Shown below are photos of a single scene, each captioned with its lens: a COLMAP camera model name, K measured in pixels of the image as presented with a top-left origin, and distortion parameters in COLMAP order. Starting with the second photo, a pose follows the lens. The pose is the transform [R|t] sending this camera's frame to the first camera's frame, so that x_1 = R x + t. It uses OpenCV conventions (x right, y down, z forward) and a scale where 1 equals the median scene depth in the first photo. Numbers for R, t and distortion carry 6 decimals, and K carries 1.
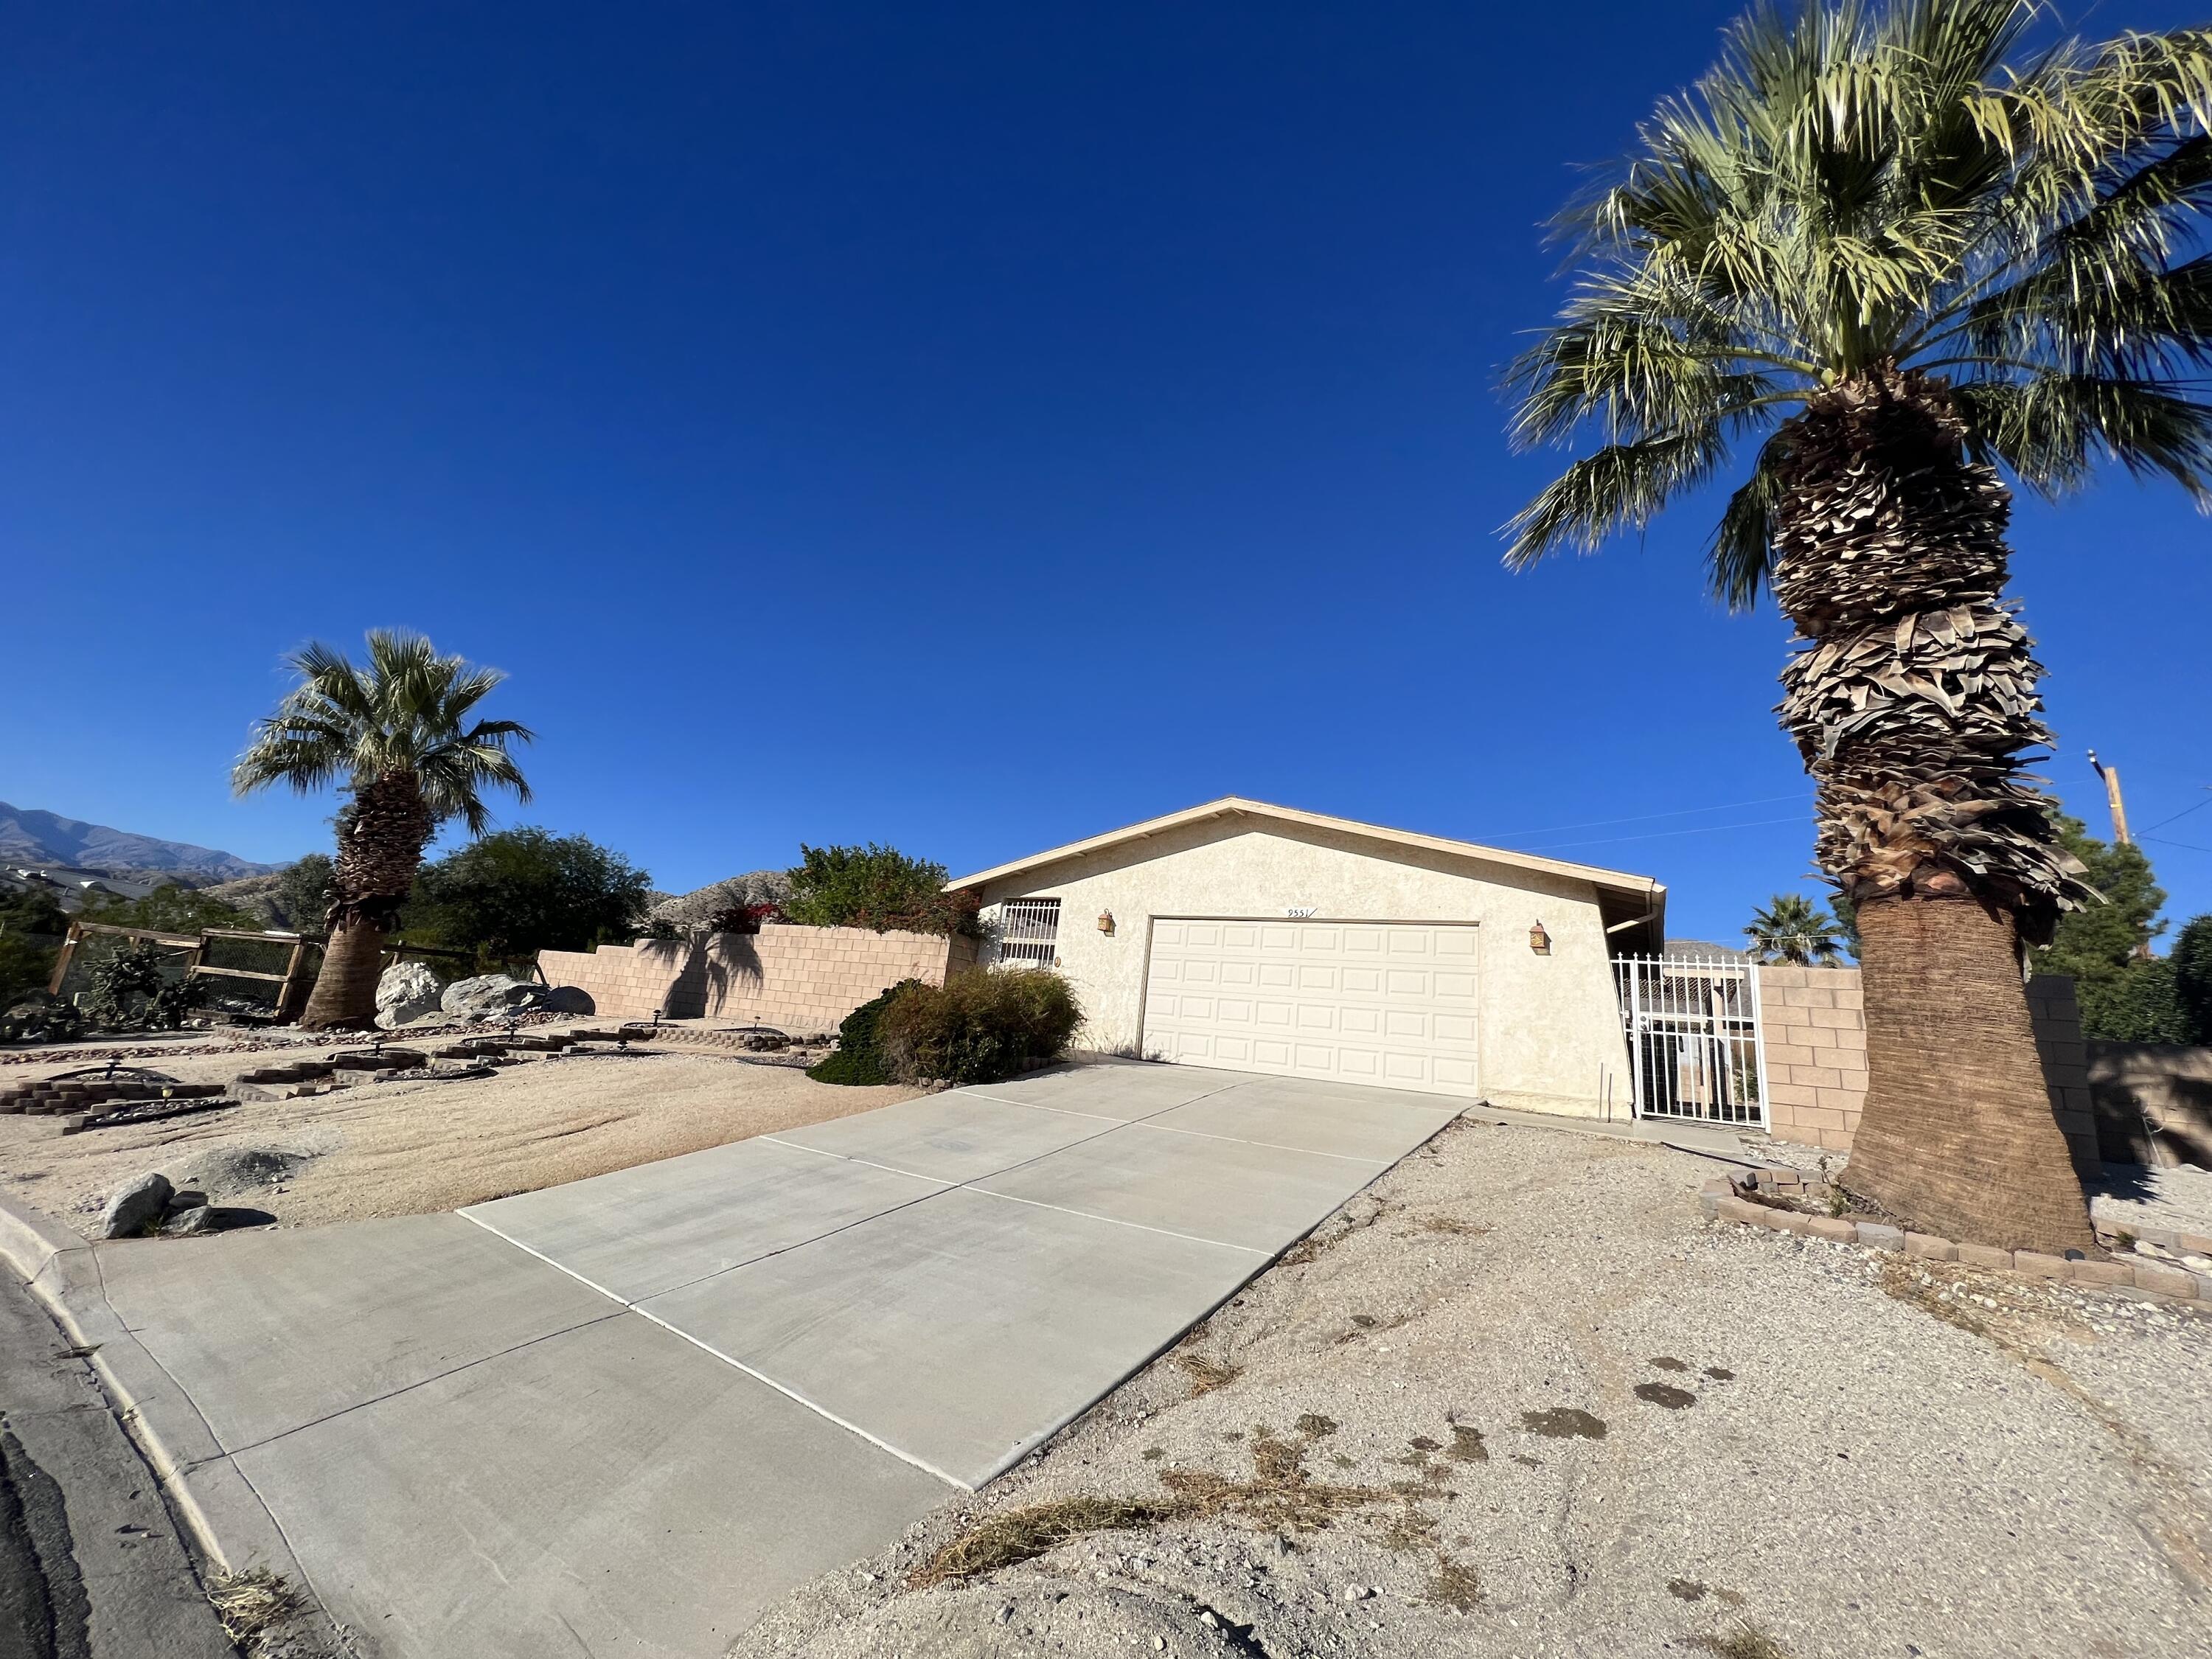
lens RADIAL K [[891.6, 0, 1110.7], [0, 891.6, 826.4], [0, 0, 1]] dist [0.014656, -0.000176]
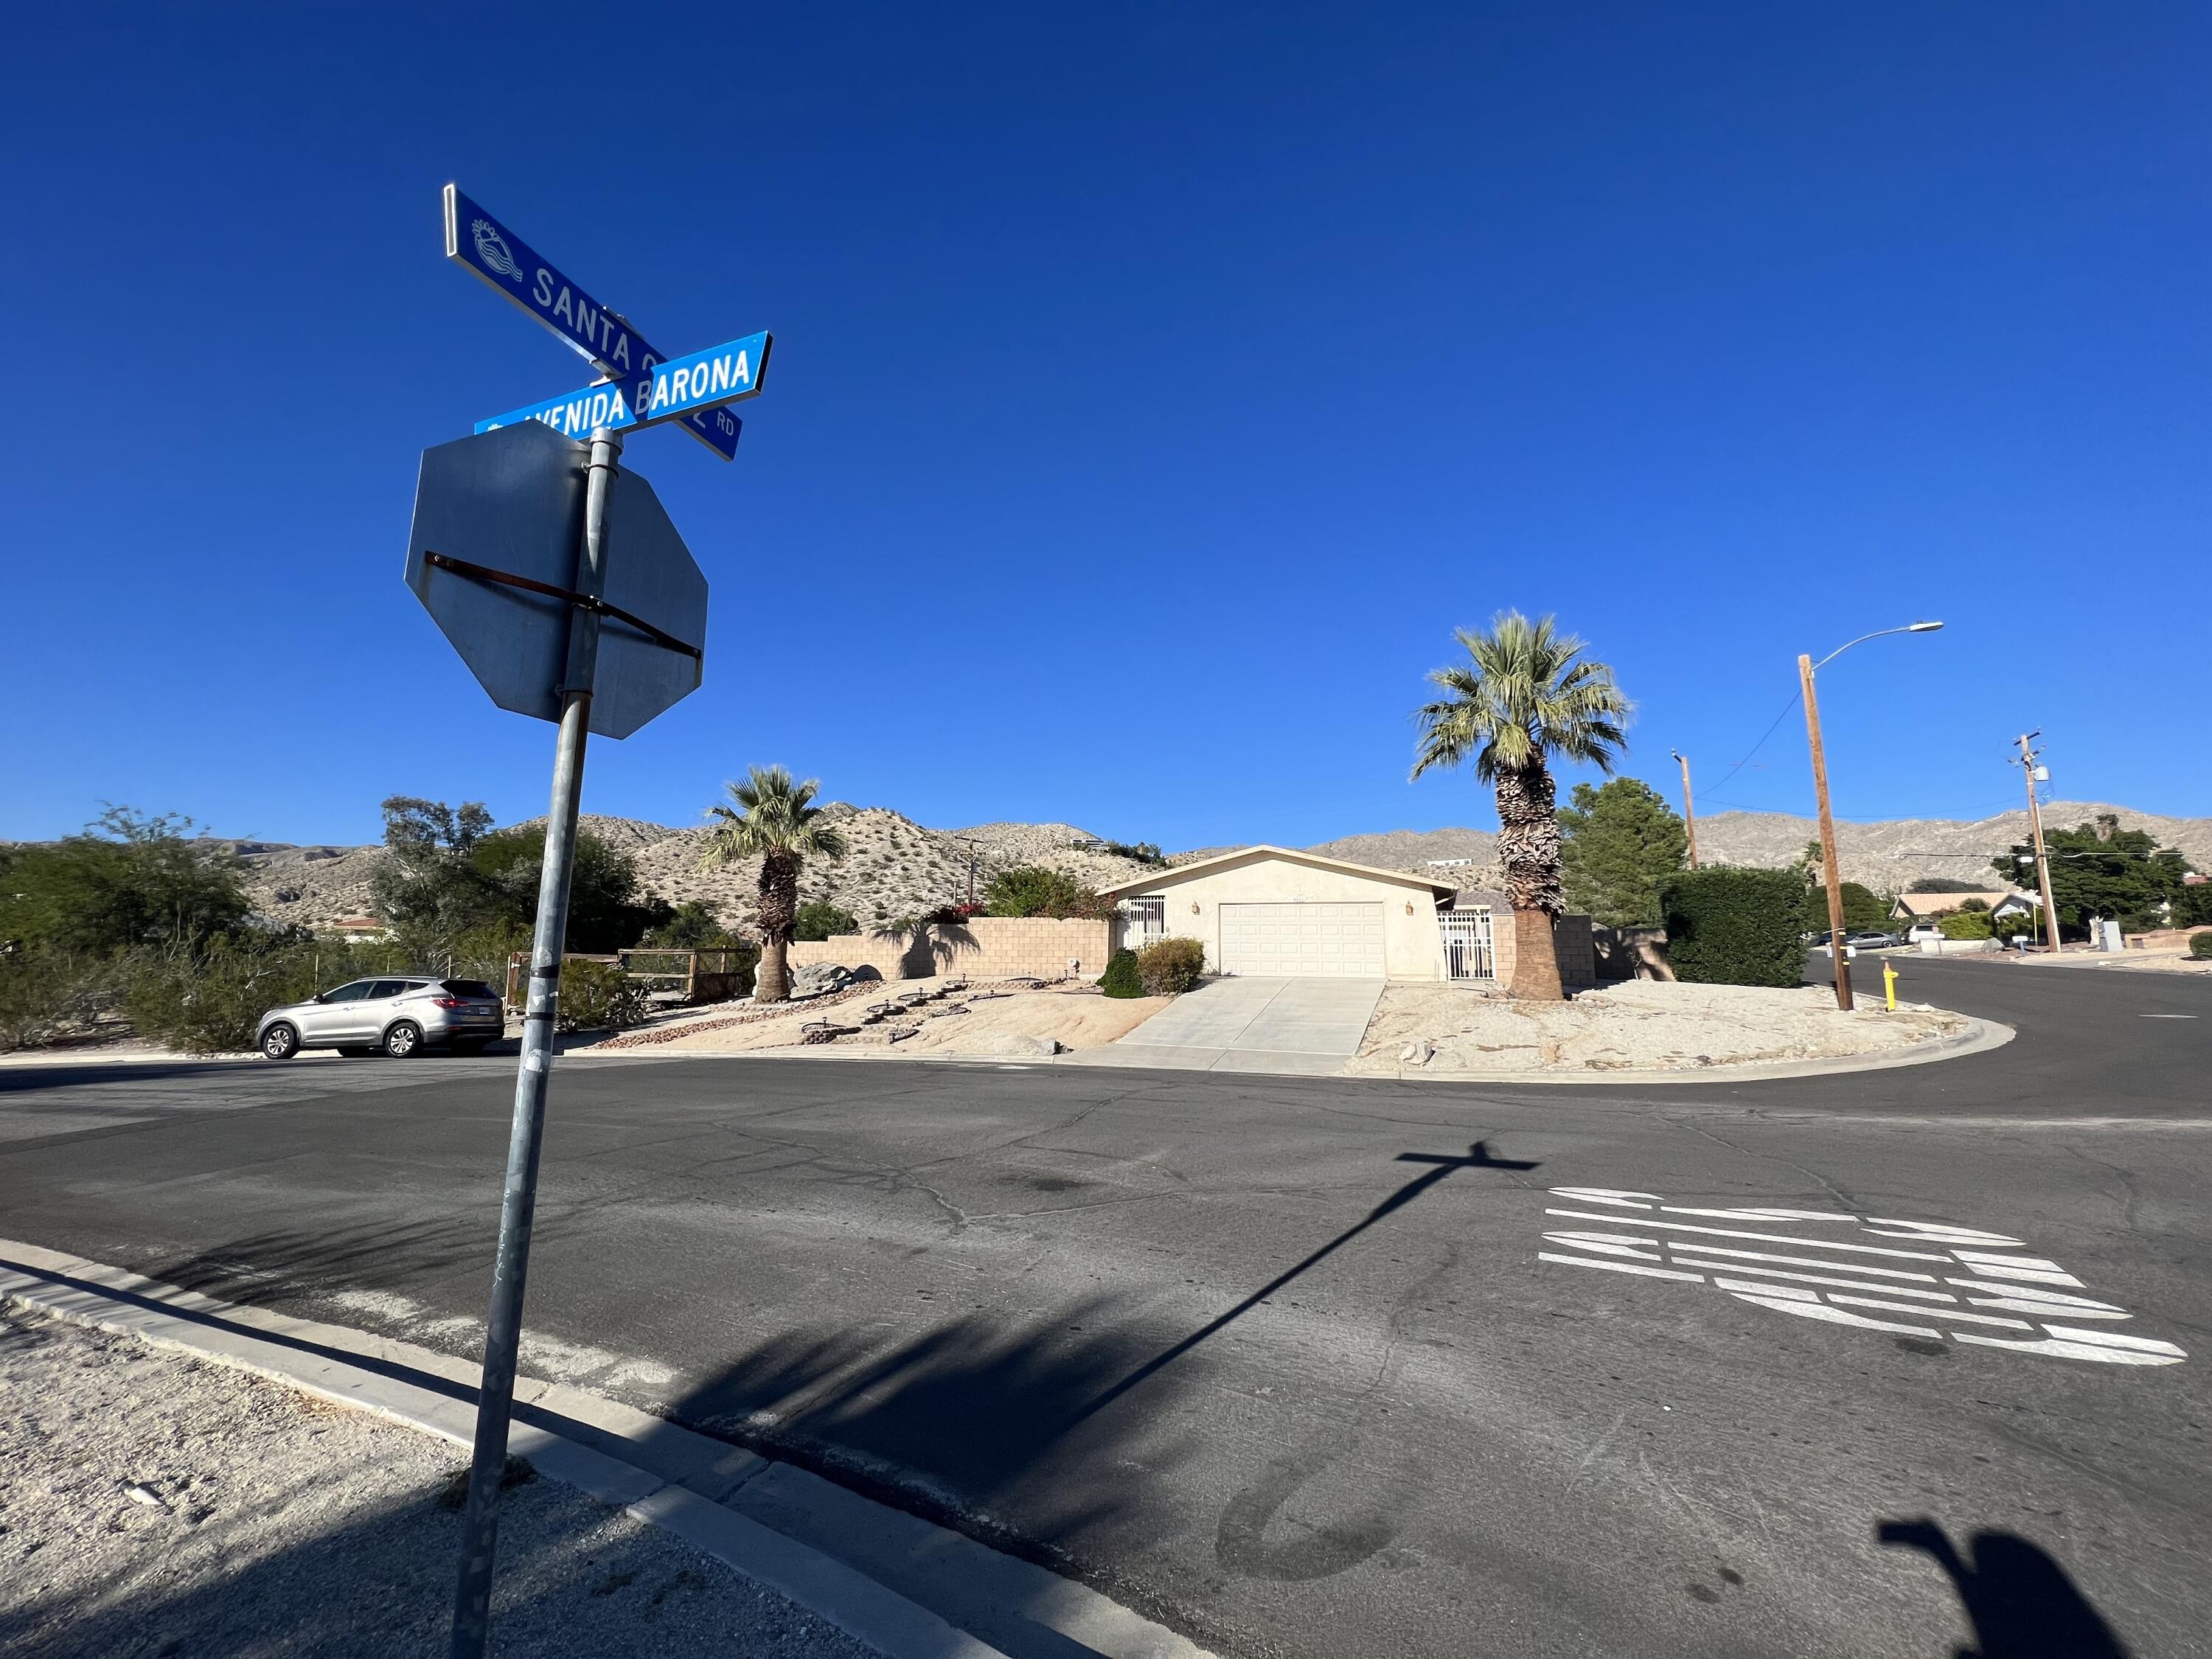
lens RADIAL K [[891.6, 0, 1102.7], [0, 891.6, 836.0], [0, 0, 1]] dist [0.014656, -0.000176]
pose [[0.980194, -0.061501, 0.188250, -0.604467], [0.041494, 0.993237, 0.108437, -0.288323], [-0.193646, -0.098478, 0.976116, -0.907004]]
